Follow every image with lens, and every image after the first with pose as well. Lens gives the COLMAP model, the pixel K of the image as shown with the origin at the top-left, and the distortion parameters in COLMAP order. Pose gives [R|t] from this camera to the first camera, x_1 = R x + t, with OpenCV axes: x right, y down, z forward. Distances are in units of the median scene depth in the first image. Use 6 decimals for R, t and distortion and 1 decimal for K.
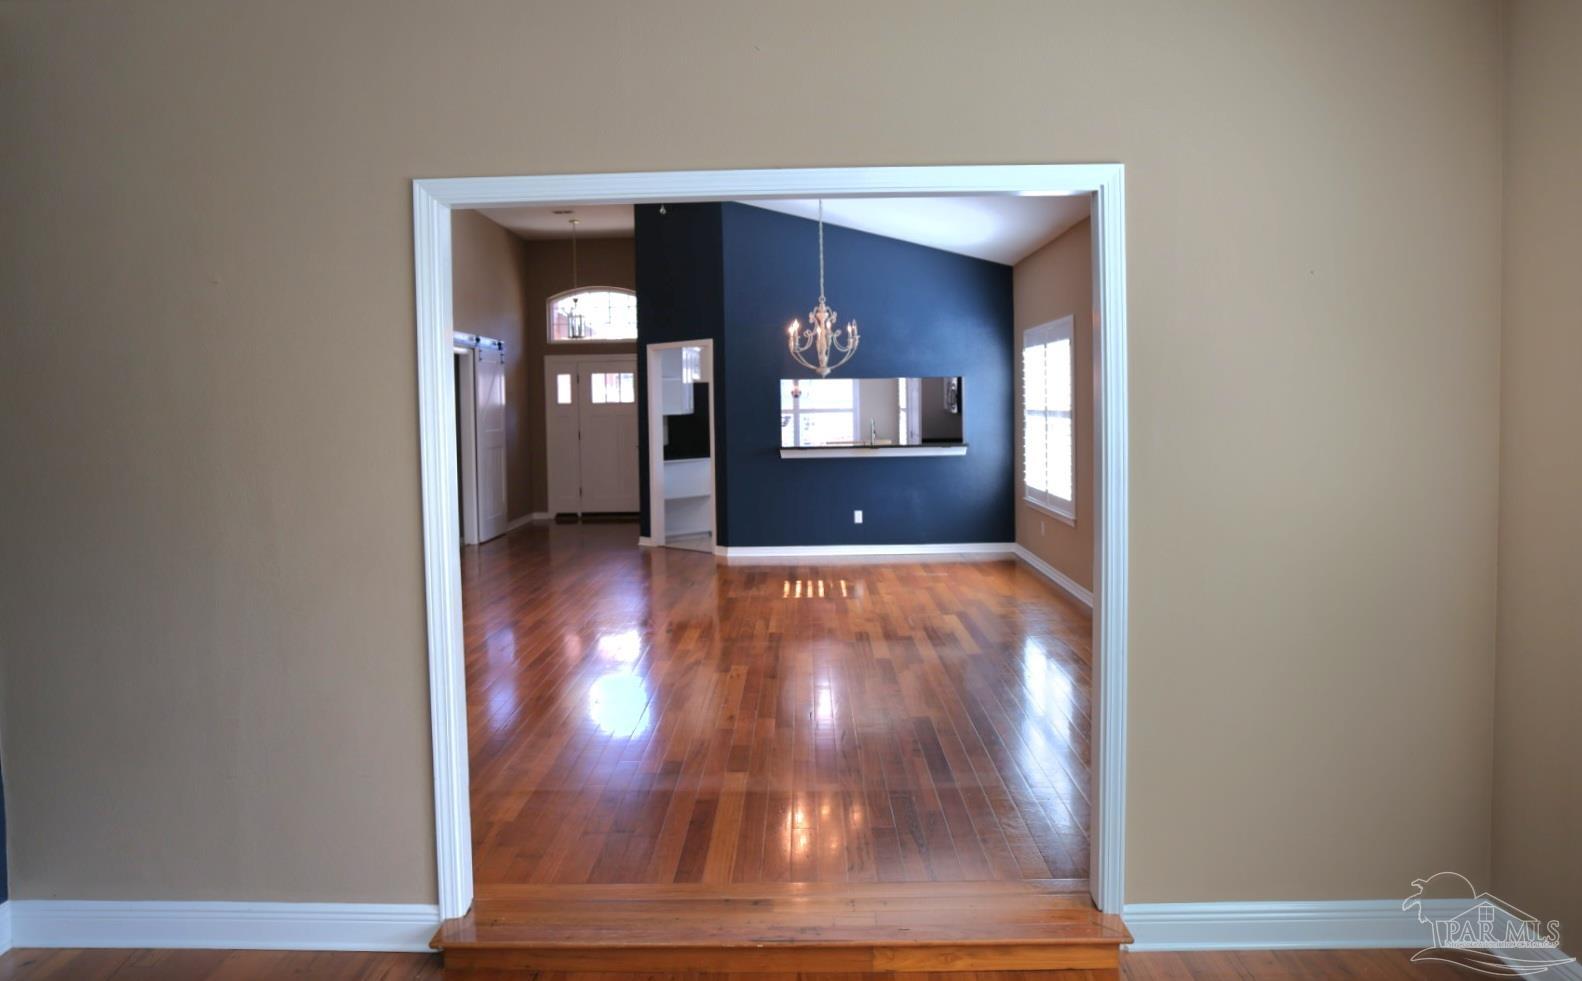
lens RADIAL K [[1135.3, 0, 767.4], [0, 1135.3, 458.9], [0, 0, 1]] dist [-0.006236, -0.000439]
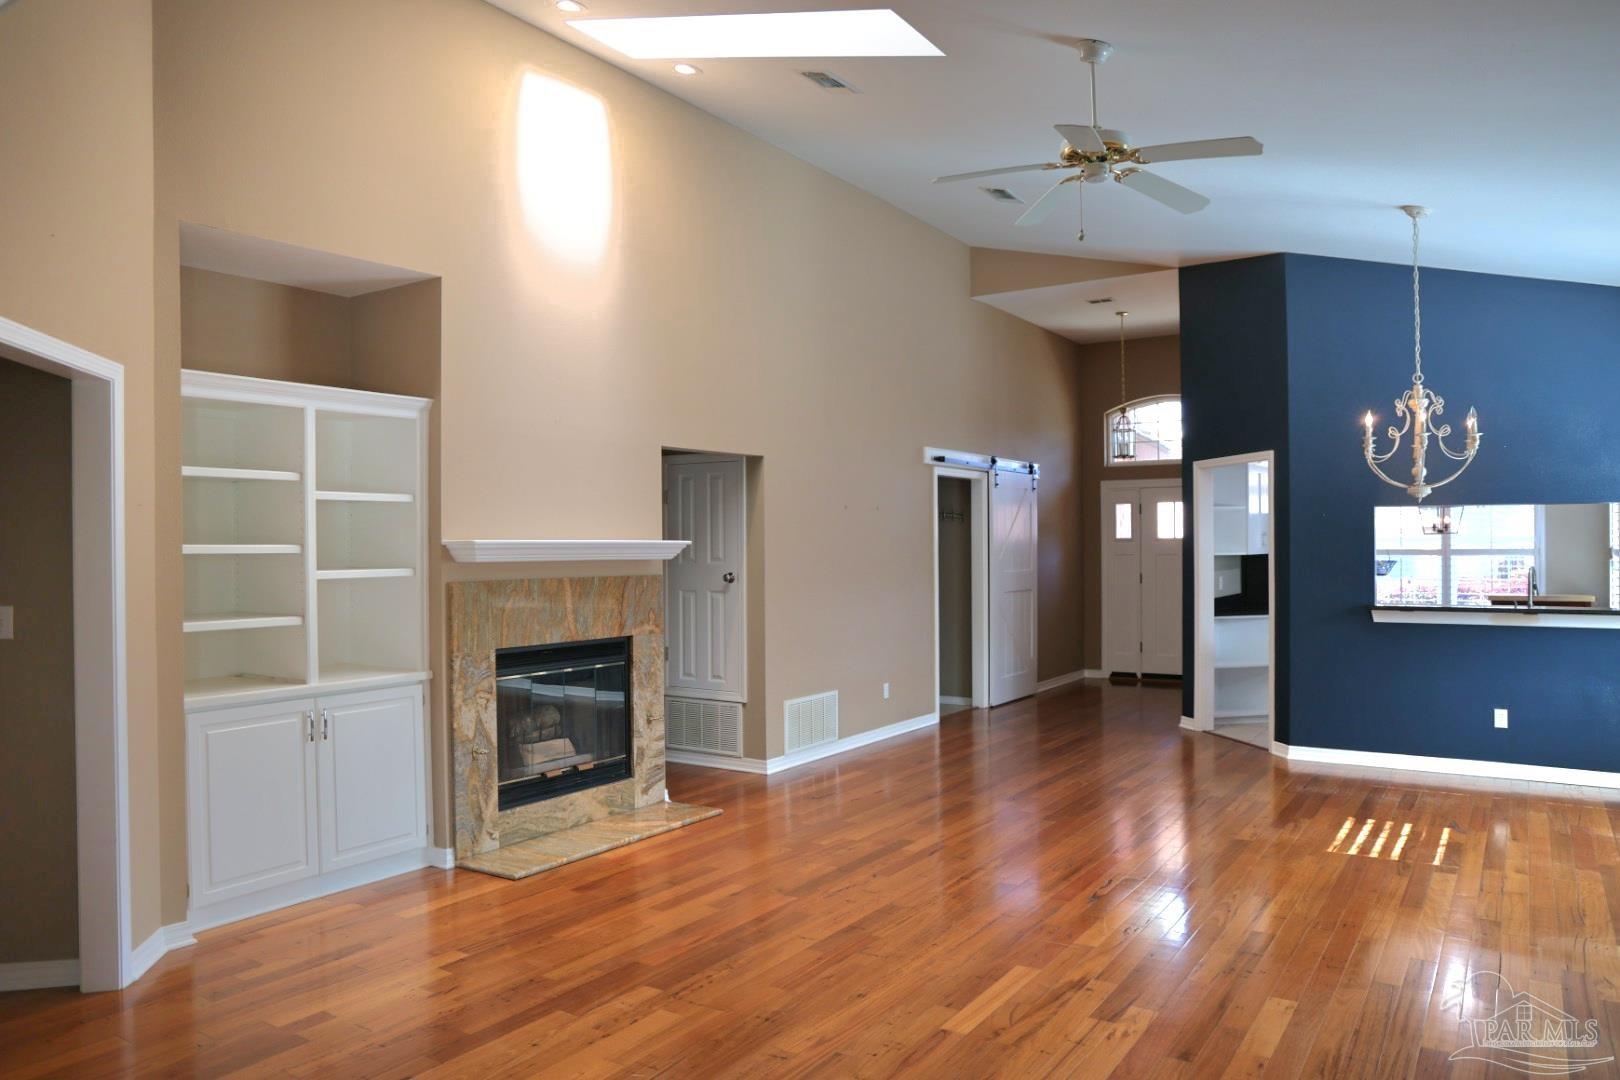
lens RADIAL K [[1140.5, 0, 861.4], [0, 1140.5, 546.3], [0, 0, 1]] dist [0.000447, -0.000298]
pose [[0.876695, 0.011256, -0.480915, 0.064665], [-0.031406, 0.998933, -0.033872, -0.011713], [0.480020, 0.044800, 0.876113, 0.229164]]
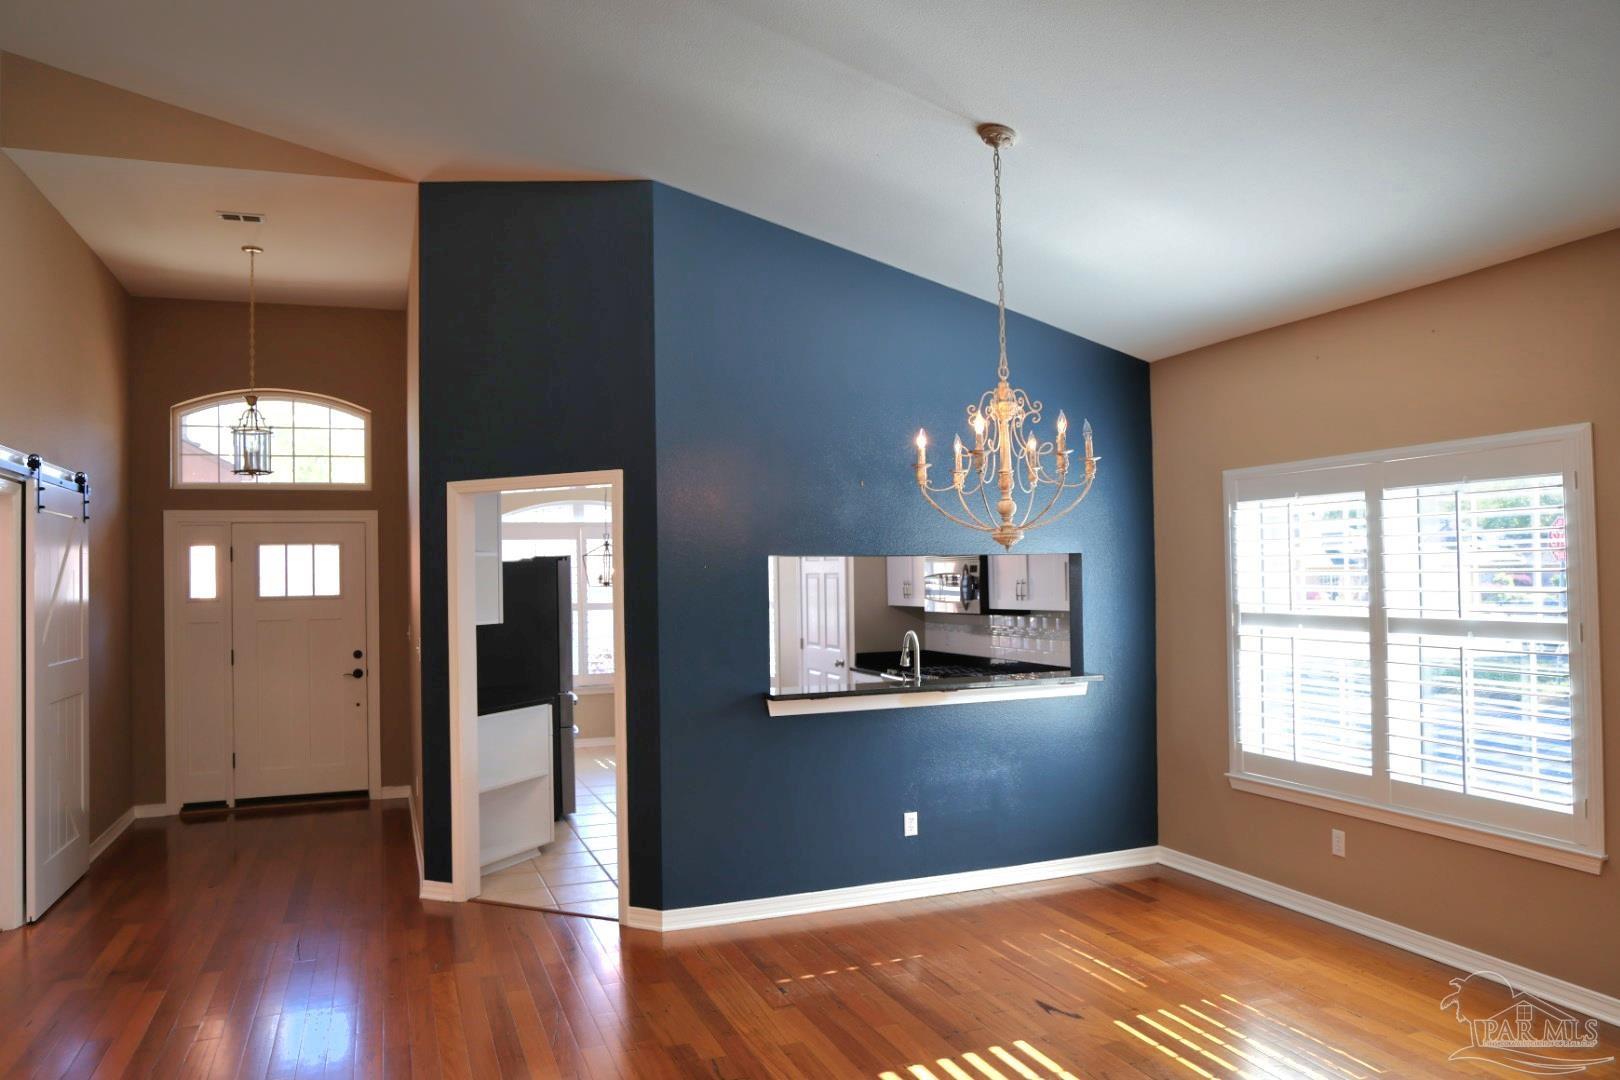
lens RADIAL K [[1110.0, 0, 807.7], [0, 1110.0, 548.7], [0, 0, 1]] dist [-0.010750, 0.000702]
pose [[0.921520, 0.009373, 0.388218, -0.146174], [0.021588, 0.996926, -0.075314, -0.032864], [-0.387730, 0.077784, 0.918485, 0.495200]]
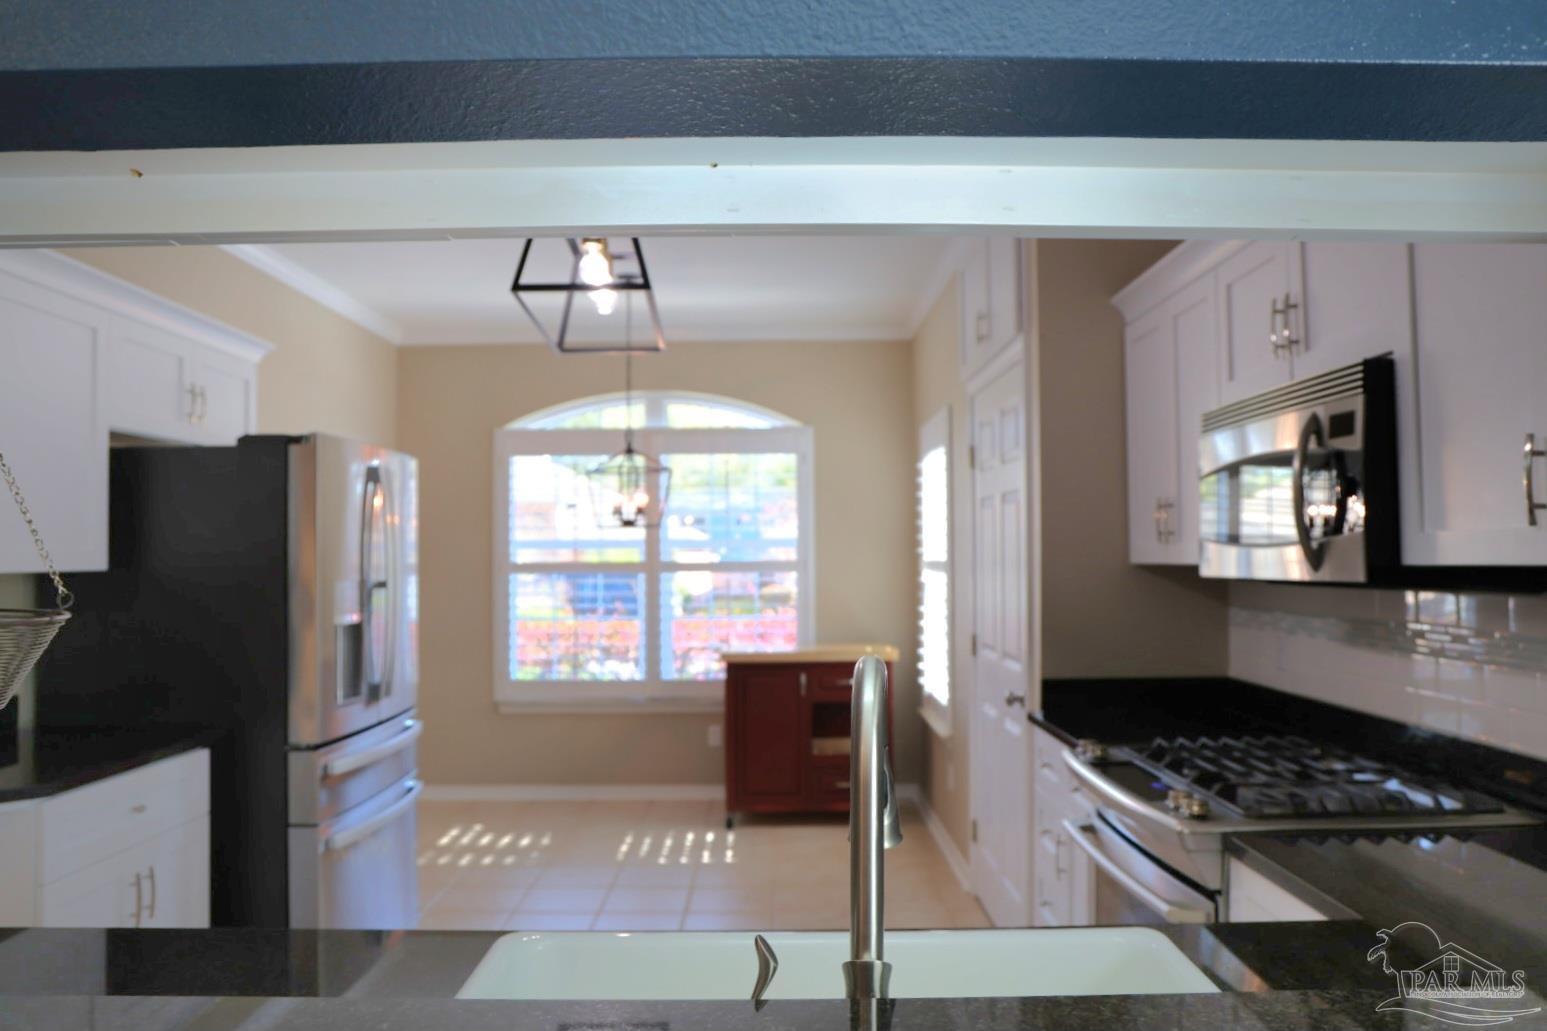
lens RADIAL K [[1112.0, 0, 773.5], [0, 1112.0, 515.5], [0, 0, 1]] dist [-0.062924, -0.001086]
pose [[0.999432, 0.012462, 0.031315, 0.073952], [-0.009738, 0.996274, -0.085688, -0.036121], [-0.032267, 0.085334, 0.995830, 0.844088]]
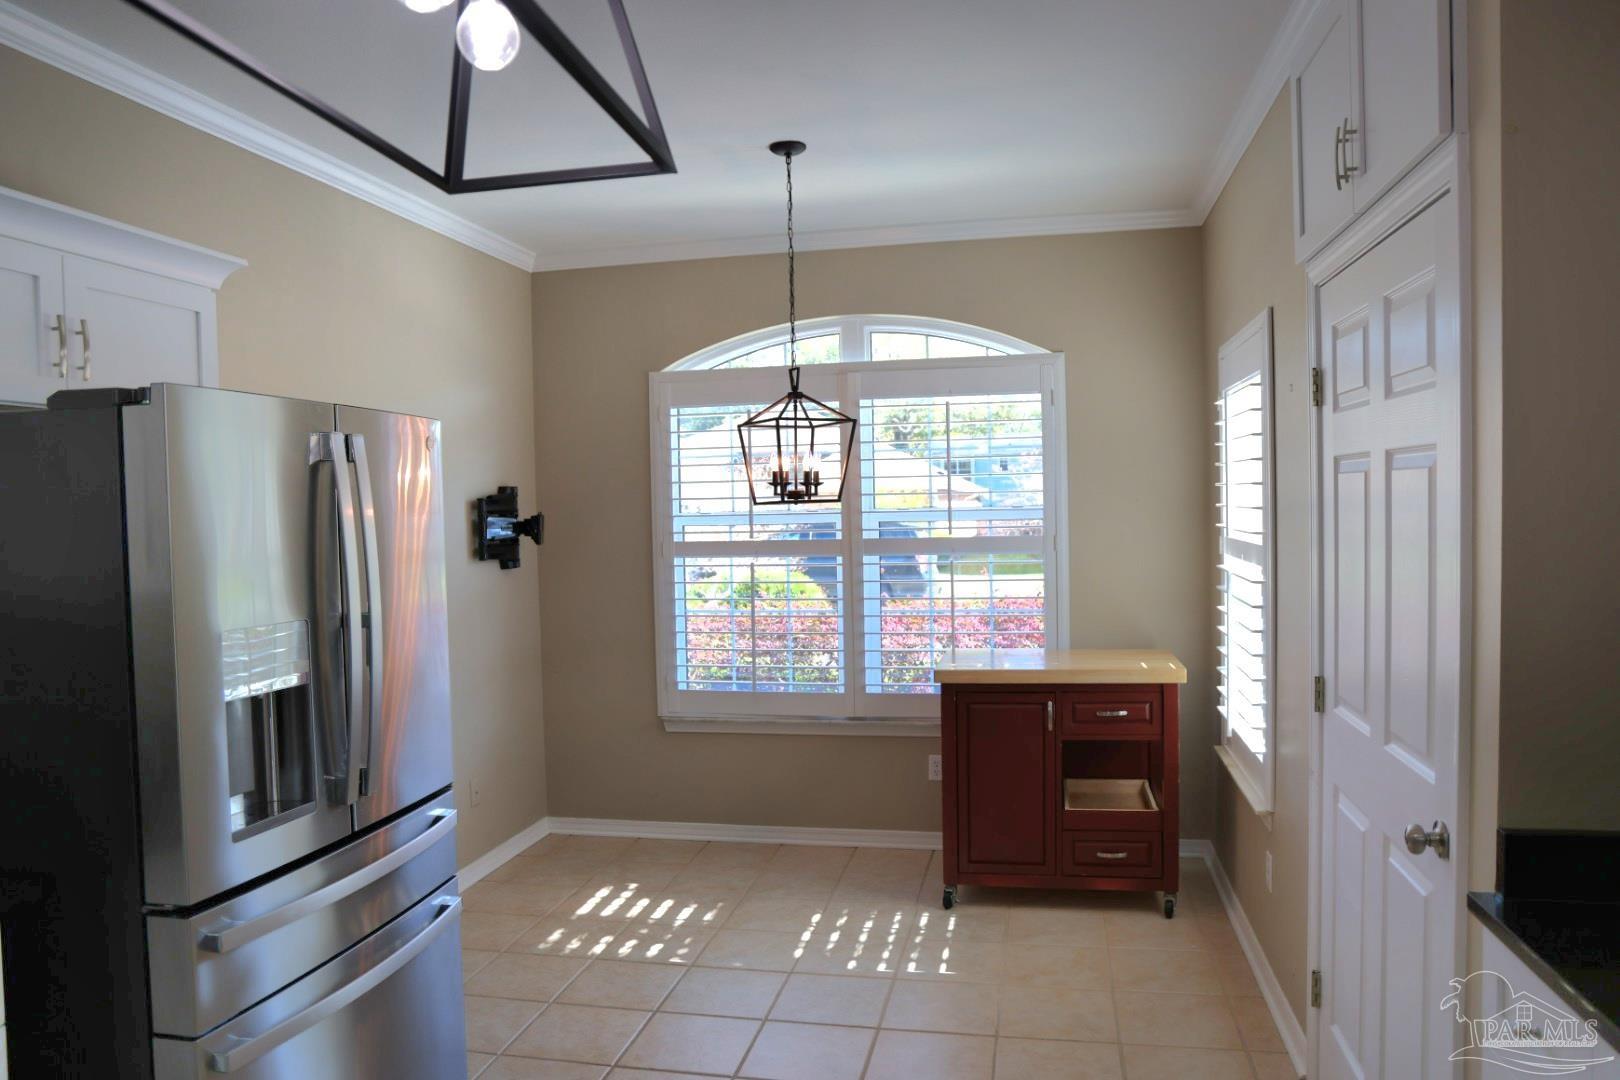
lens RADIAL K [[1114.5, 0, 821.3], [0, 1114.5, 538.7], [0, 0, 1]] dist [-0.054085, -0.000677]
pose [[0.986382, 0.001029, -0.164466, 0.089354], [-0.003348, 0.999899, -0.013827, -0.054235], [0.164435, 0.014189, 0.986286, 0.976153]]
